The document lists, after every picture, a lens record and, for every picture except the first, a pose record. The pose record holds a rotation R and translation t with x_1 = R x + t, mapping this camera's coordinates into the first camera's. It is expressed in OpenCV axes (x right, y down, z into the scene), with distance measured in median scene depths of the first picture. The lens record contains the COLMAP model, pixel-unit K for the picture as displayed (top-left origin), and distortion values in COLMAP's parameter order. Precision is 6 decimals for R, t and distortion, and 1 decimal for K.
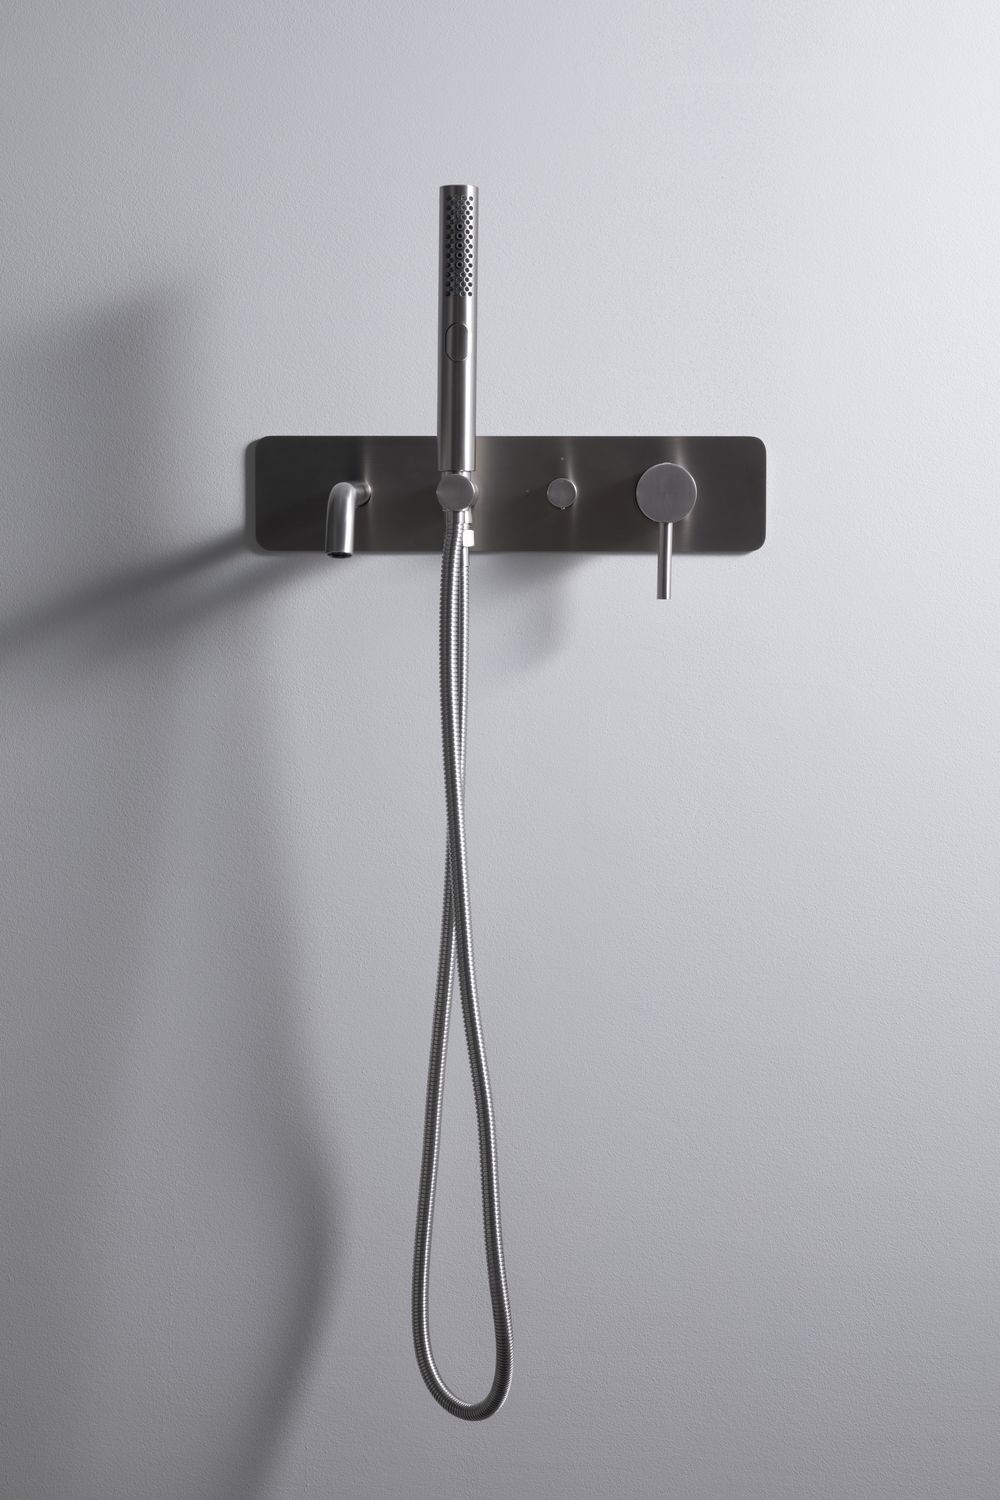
lens RADIAL K [[2903.6, 0, 538.8], [0, 2903.6, 805.4], [0, 0, 1]] dist [-0.059907, 0.190241]
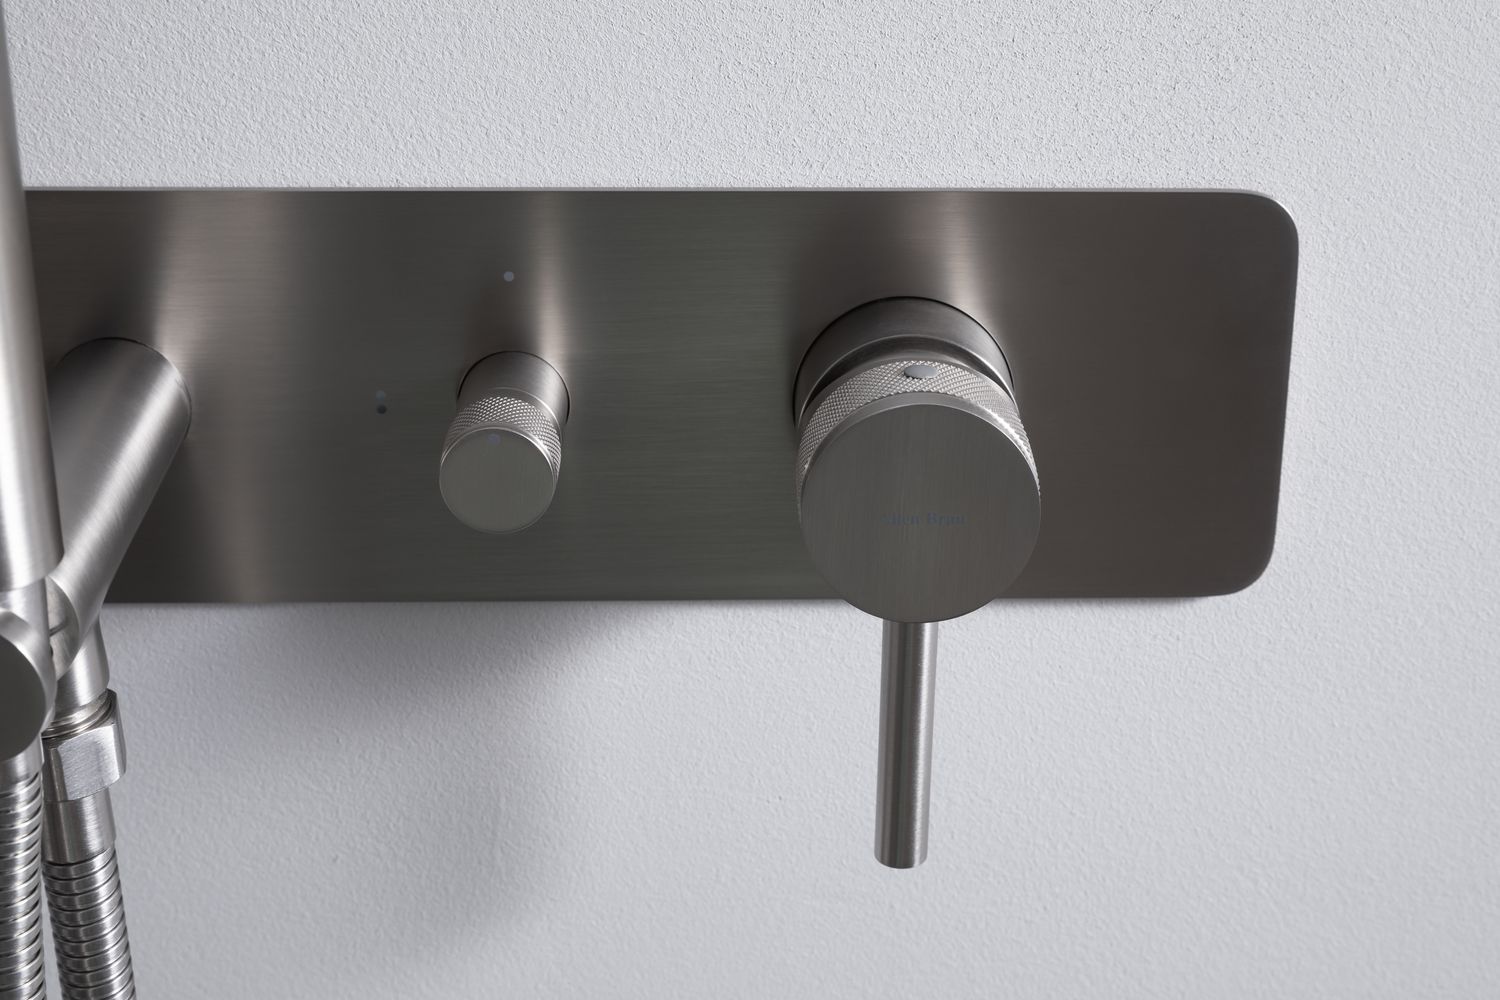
lens RADIAL K [[2632.2, 0, 894.5], [0, 2632.2, 589.9], [0, 0, 1]] dist [-0.030958, 0.139839]
pose [[0.998615, -0.007035, 0.052142, 0.029841], [-0.010970, 0.941402, 0.337107, -0.172303], [-0.051458, -0.337212, 0.940021, 0.771493]]
